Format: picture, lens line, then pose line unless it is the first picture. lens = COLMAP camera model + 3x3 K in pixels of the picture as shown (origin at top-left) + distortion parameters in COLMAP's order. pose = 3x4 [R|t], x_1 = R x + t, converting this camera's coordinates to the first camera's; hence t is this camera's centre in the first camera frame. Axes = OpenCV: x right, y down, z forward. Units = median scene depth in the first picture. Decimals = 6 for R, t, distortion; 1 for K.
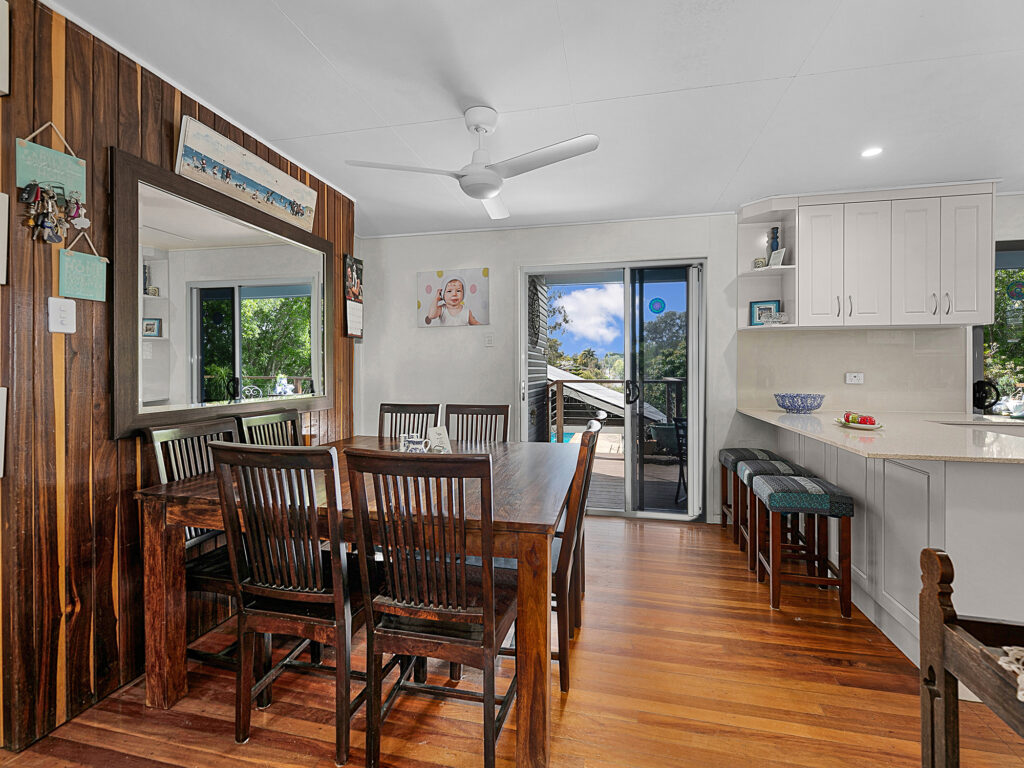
lens RADIAL K [[469.8, 0, 515.5], [0, 469.8, 376.1], [0, 0, 1]] dist [0.001048, 0.000196]
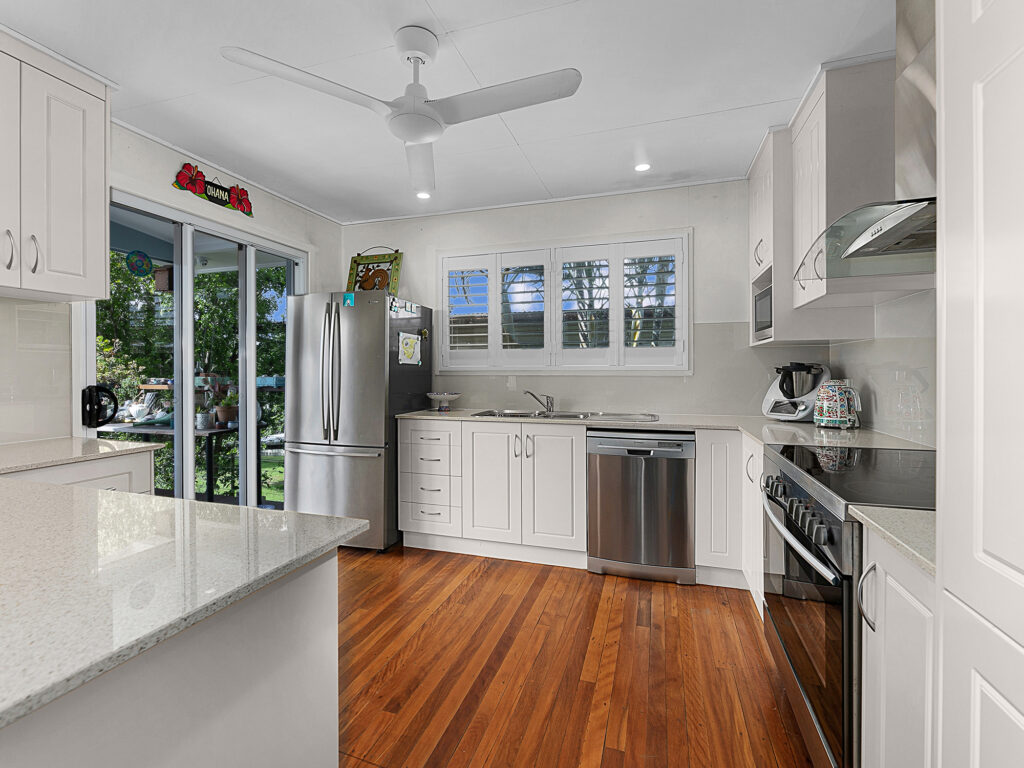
lens RADIAL K [[469.8, 0, 510.9], [0, 469.8, 374.2], [0, 0, 1]] dist [0.001048, 0.000196]
pose [[0.084074, 0.000273, 0.996459, 0.390138], [0.004647, 0.999989, -0.000666, -0.003689], [-0.996449, 0.004687, 0.084072, 0.367889]]
